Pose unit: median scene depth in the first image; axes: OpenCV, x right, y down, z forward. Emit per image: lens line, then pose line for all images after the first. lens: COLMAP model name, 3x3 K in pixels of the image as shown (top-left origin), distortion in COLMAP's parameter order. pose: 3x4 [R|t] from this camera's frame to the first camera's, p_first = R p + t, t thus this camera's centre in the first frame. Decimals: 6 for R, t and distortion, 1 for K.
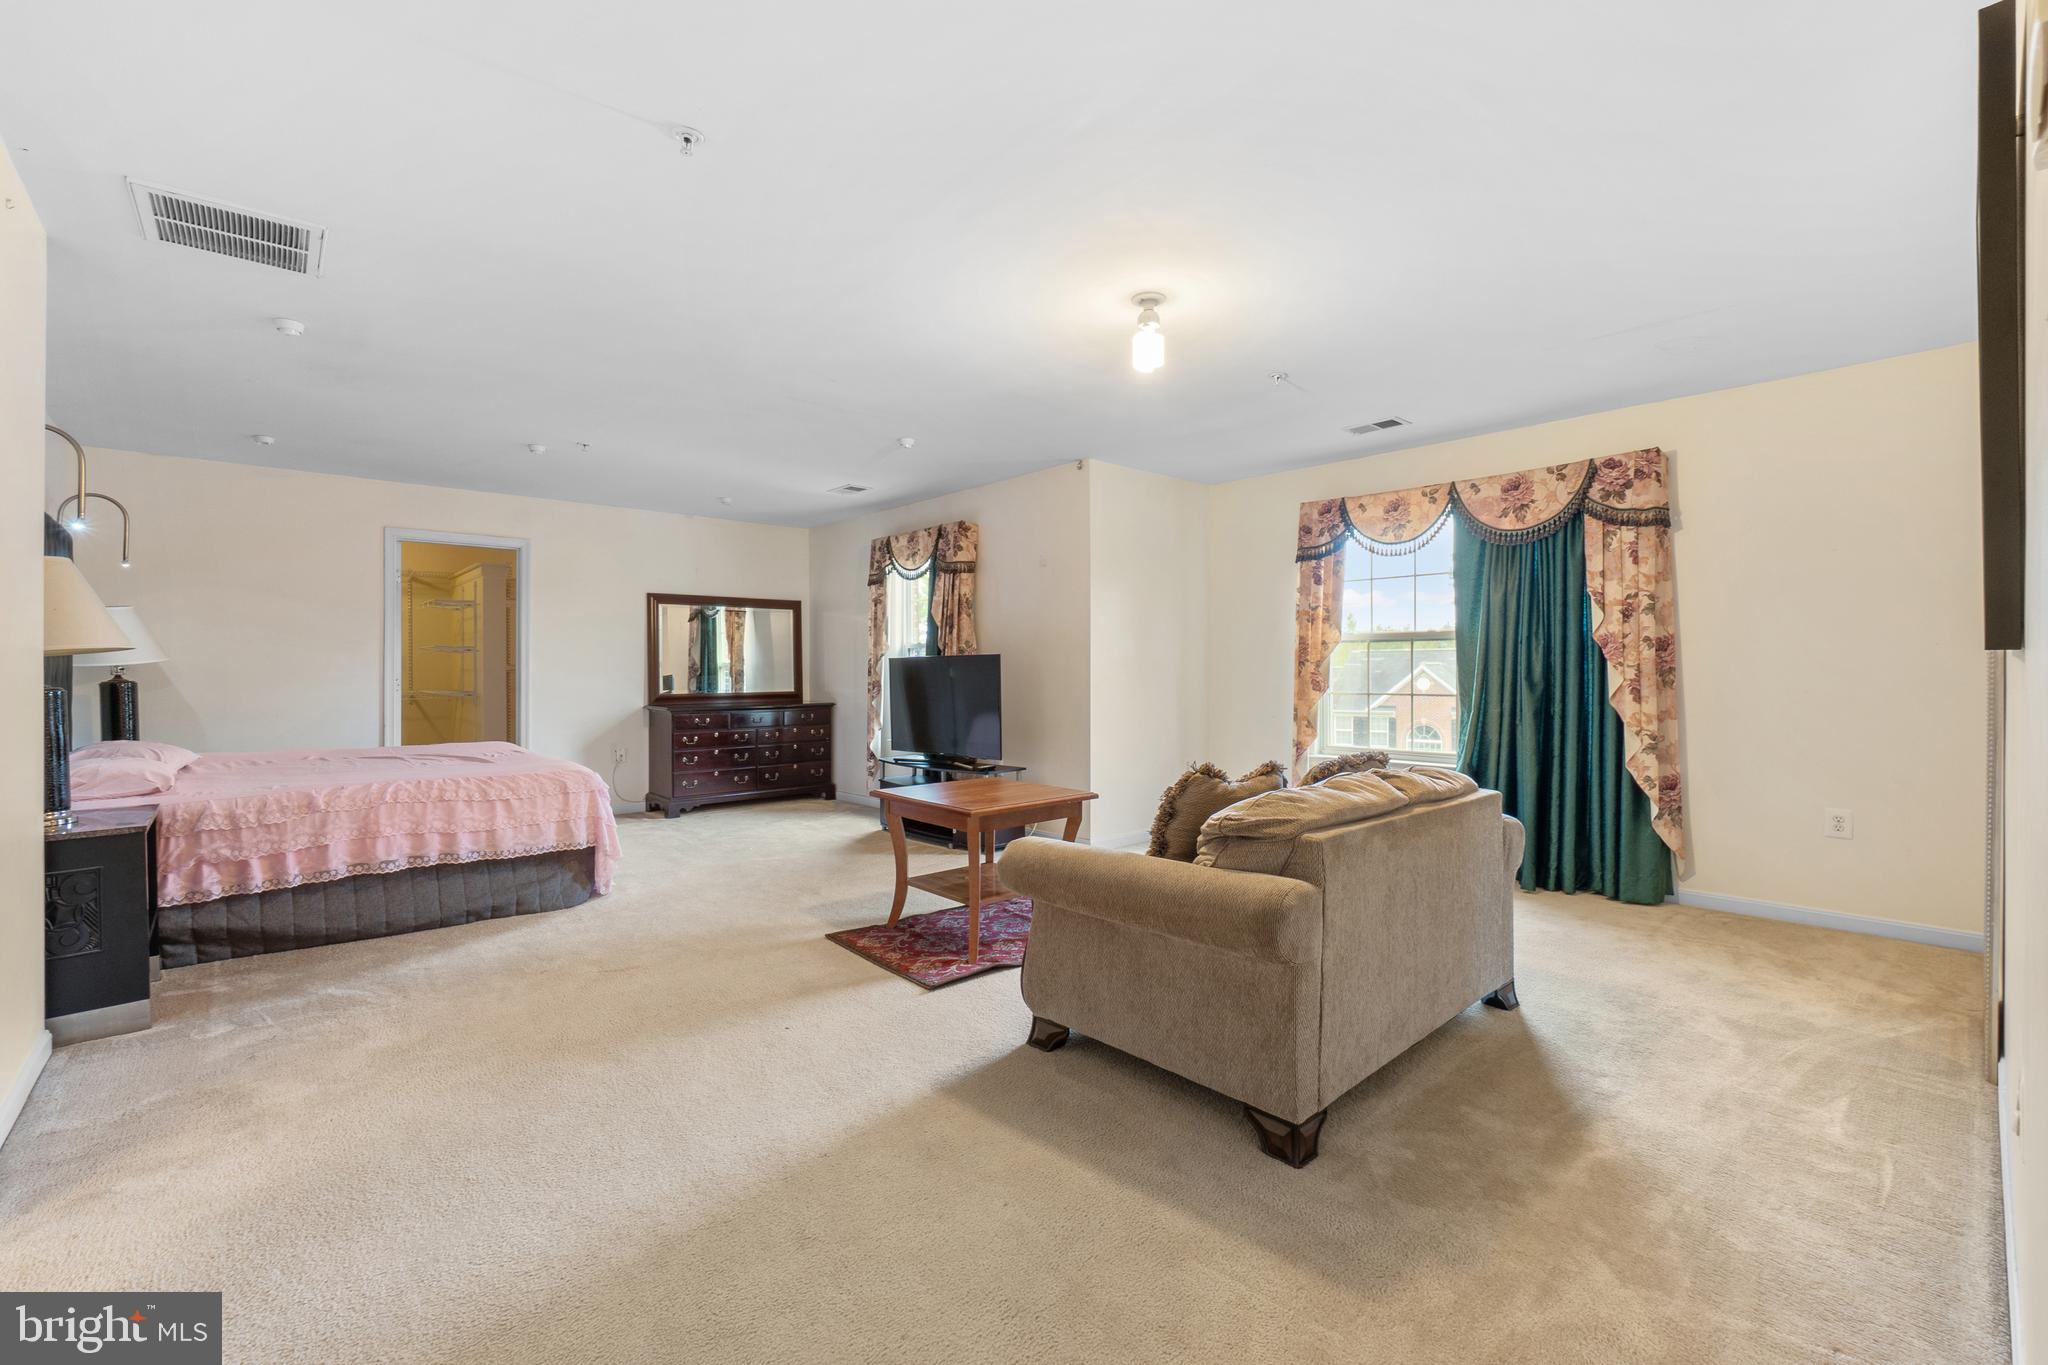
lens RADIAL K [[875.7, 0, 1009.5], [0, 875.7, 680.3], [0, 0, 1]] dist [-0.003573, 0.000172]
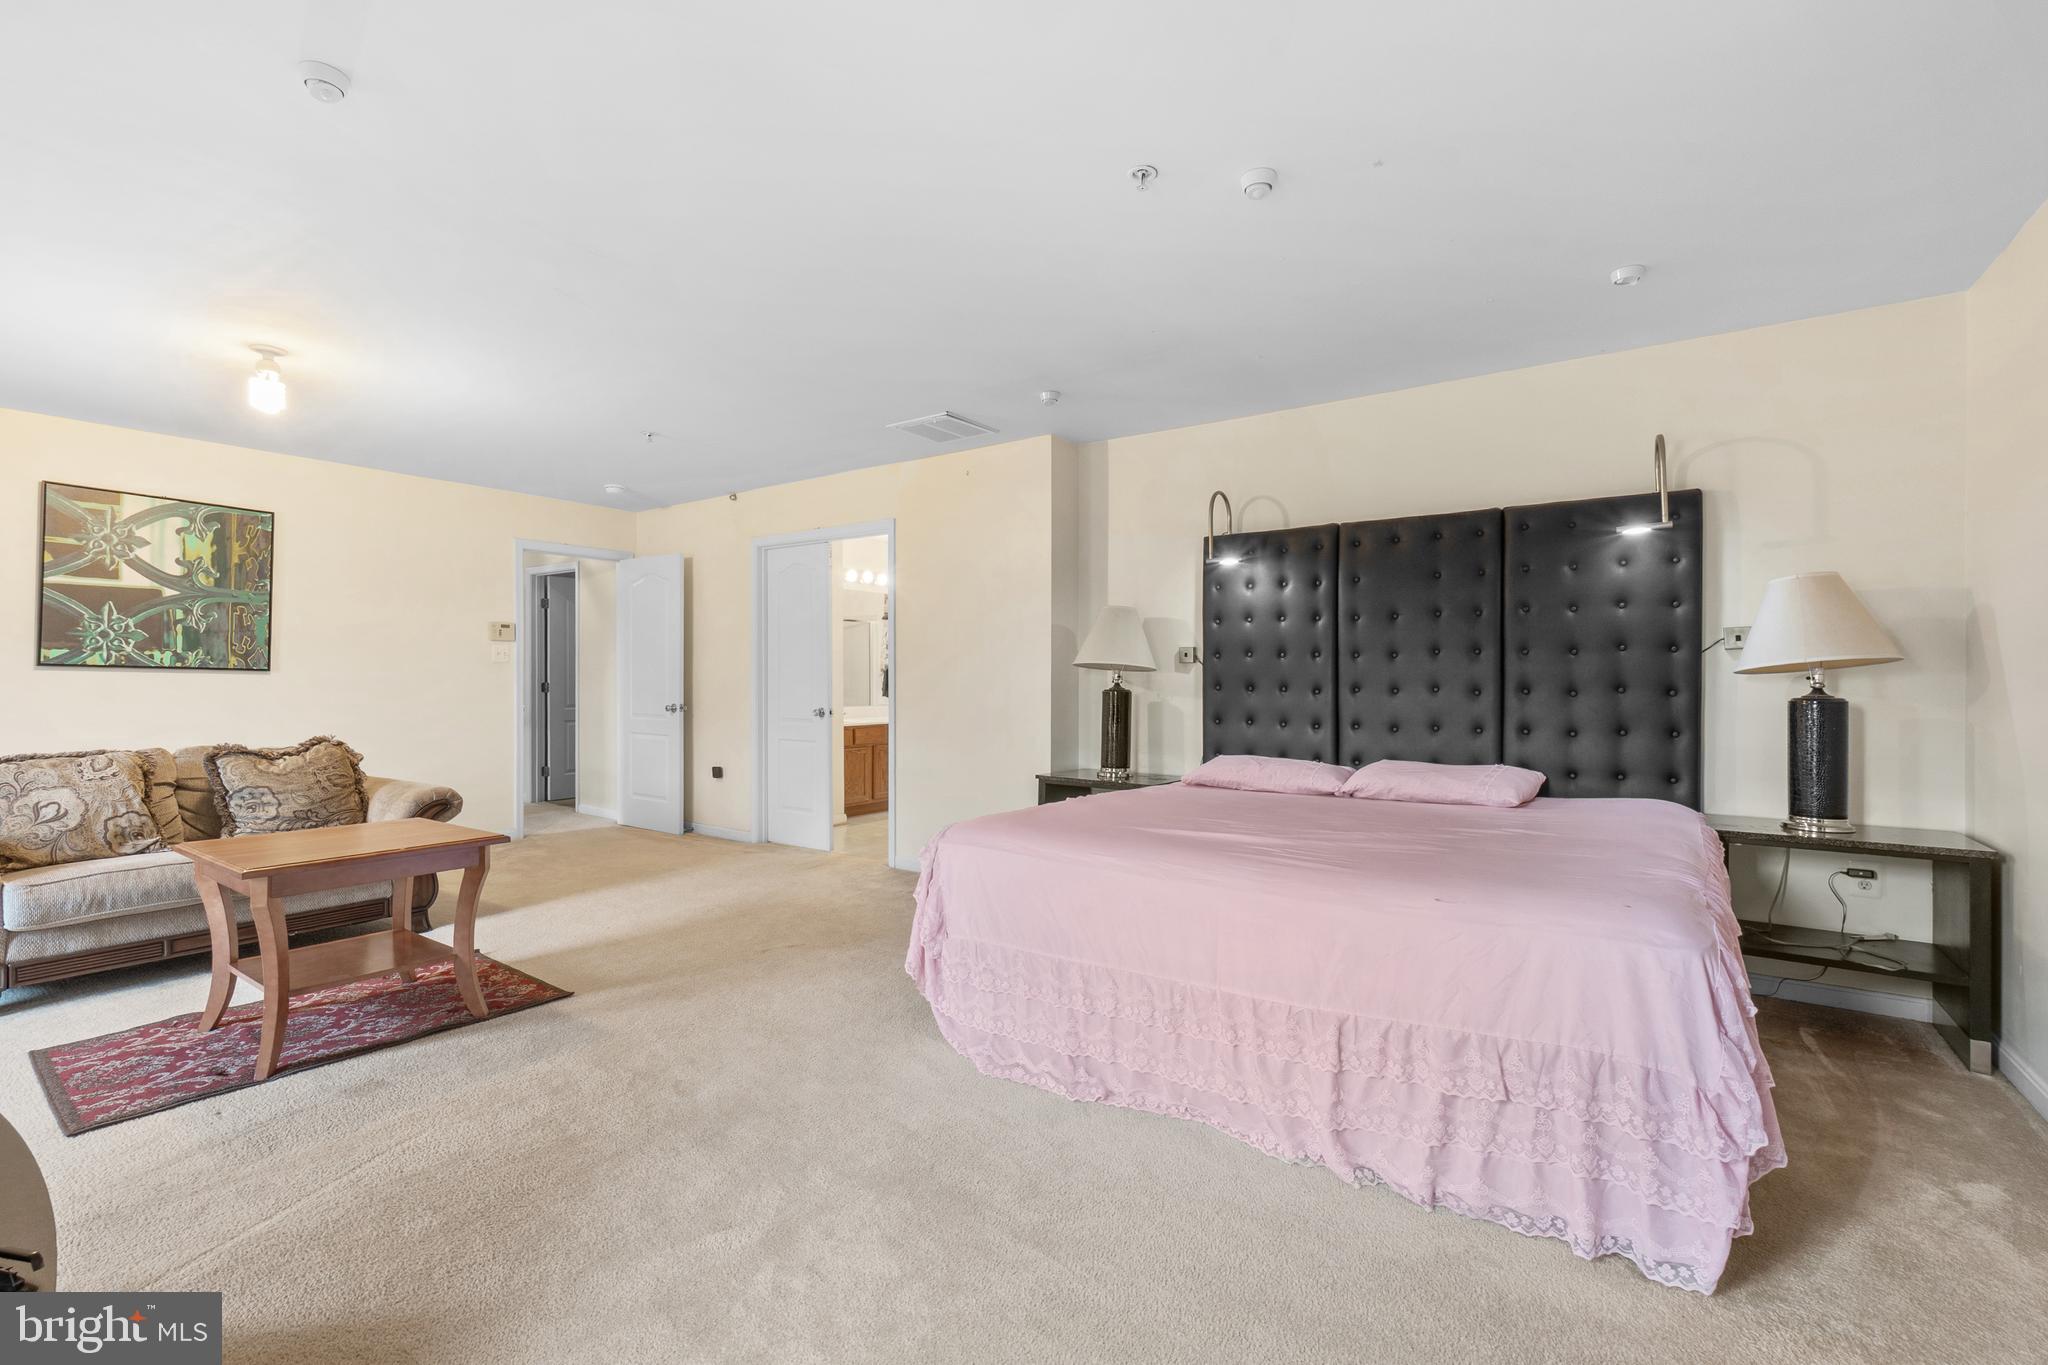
lens RADIAL K [[875.7, 0, 1009.5], [0, 875.7, 680.3], [0, 0, 1]] dist [-0.003573, 0.000172]
pose [[-0.973591, -0.000576, -0.228297, -0.329250], [-0.004093, 0.999880, 0.014931, -0.018327], [0.228261, 0.015471, -0.973477, 1.479293]]
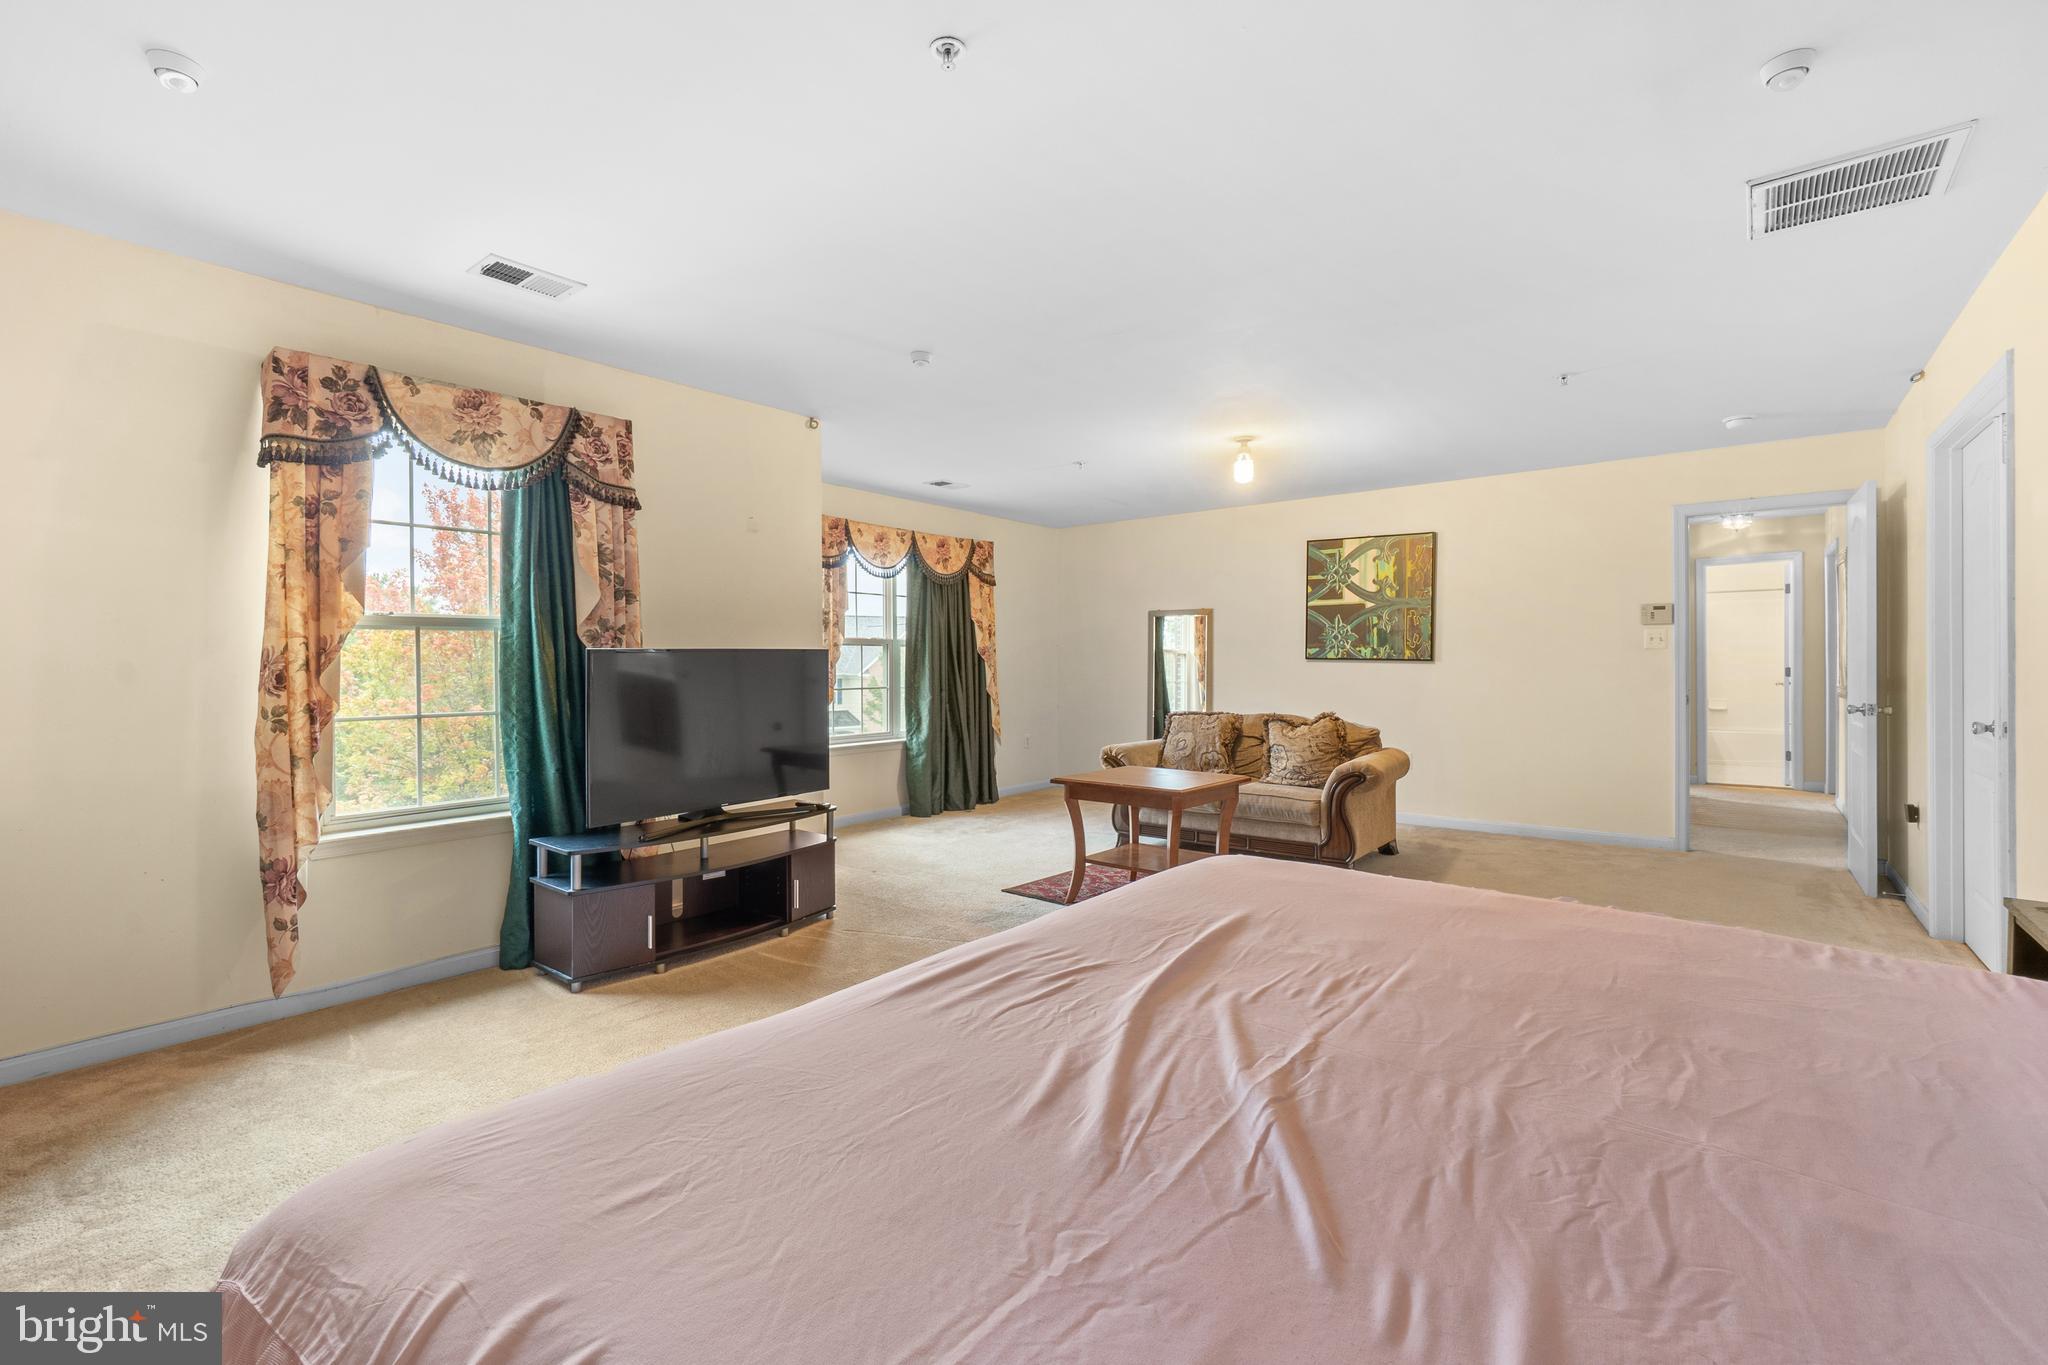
lens RADIAL K [[875.7, 0, 1009.5], [0, 875.7, 680.3], [0, 0, 1]] dist [-0.003573, 0.000172]
pose [[-0.166893, -0.018190, 0.985807, -0.879881], [0.015902, 0.999650, 0.021138, -0.019066], [-0.985847, 0.019204, -0.166546, 1.087072]]
